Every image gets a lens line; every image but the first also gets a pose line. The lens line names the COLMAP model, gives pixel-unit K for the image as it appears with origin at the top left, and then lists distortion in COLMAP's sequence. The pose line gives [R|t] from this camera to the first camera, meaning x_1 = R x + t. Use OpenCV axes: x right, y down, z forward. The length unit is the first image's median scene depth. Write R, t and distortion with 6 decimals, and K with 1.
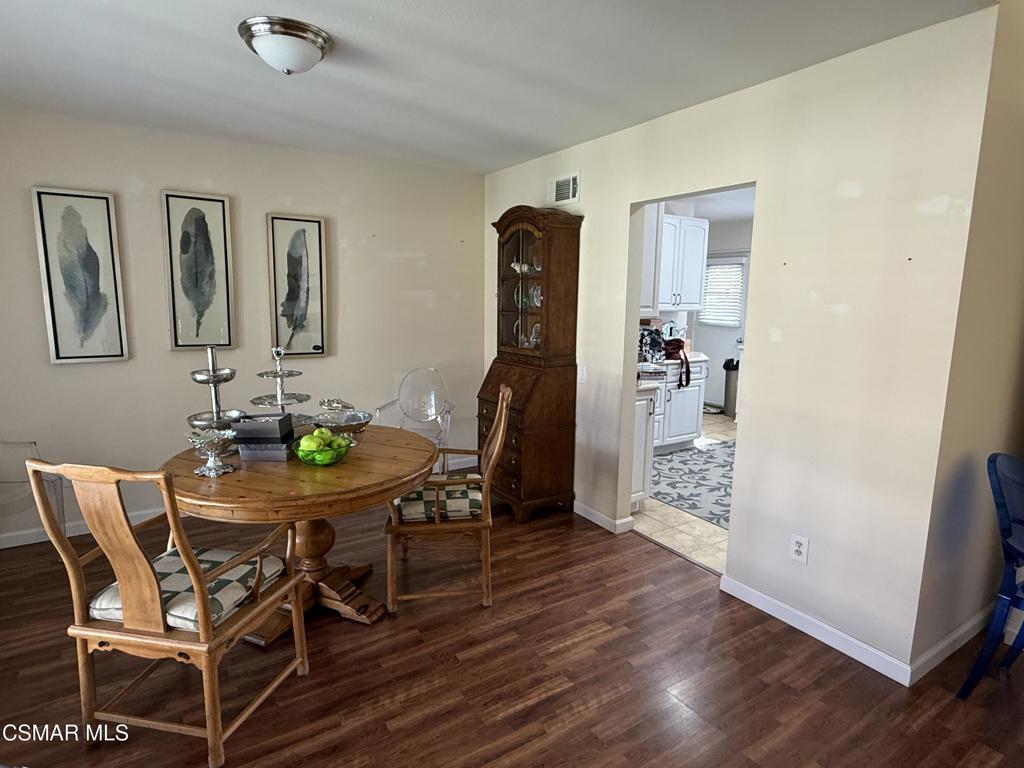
lens RADIAL K [[560.8, 0, 508.5], [0, 560.8, 381.6], [0, 0, 1]] dist [0.001539, 0.001431]
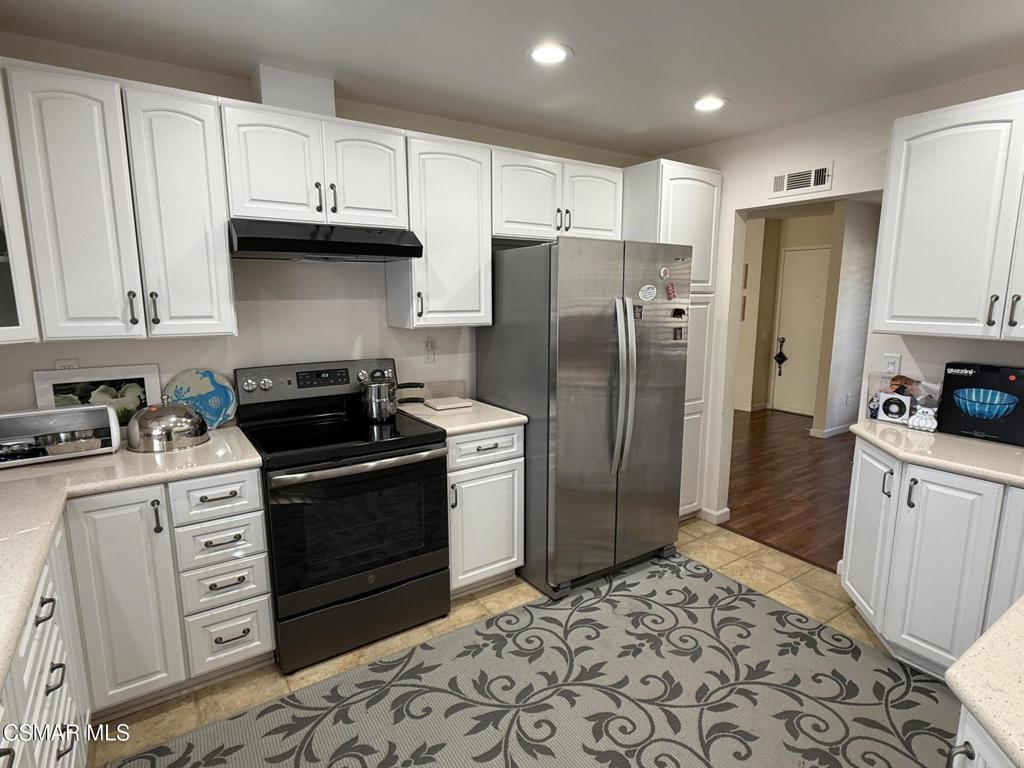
lens RADIAL K [[546.4, 0, 512.0], [0, 546.4, 384.0], [0, 0, 1]] dist [0.000737, 0.000084]
pose [[-0.999547, -0.007192, -0.029215, 0.832867], [-0.016046, 0.948821, 0.315405, -0.297667], [0.025452, 0.315731, -0.948507, 1.891444]]
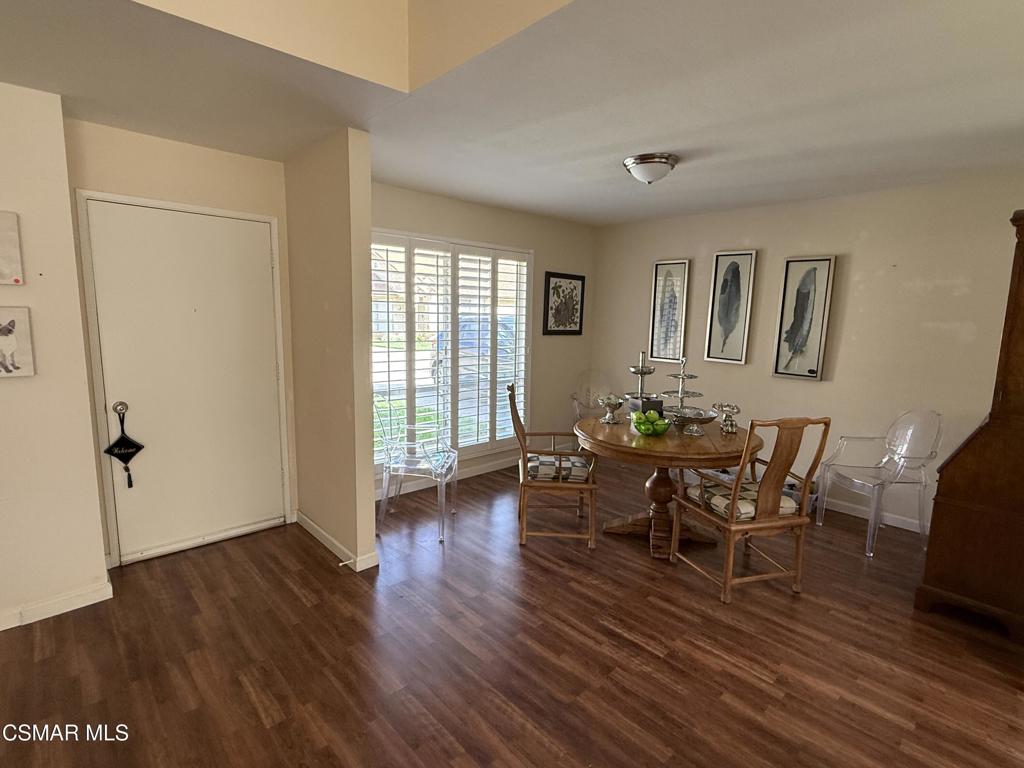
lens RADIAL K [[507.9, 0, 513.2], [0, 507.9, 383.1], [0, 0, 1]] dist [-0.000016, 0.000127]
pose [[0.184317, 0.127405, -0.974574, 0.674014], [-0.172816, 0.980316, 0.095472, -0.039074], [0.967555, 0.150825, 0.202706, 0.273499]]
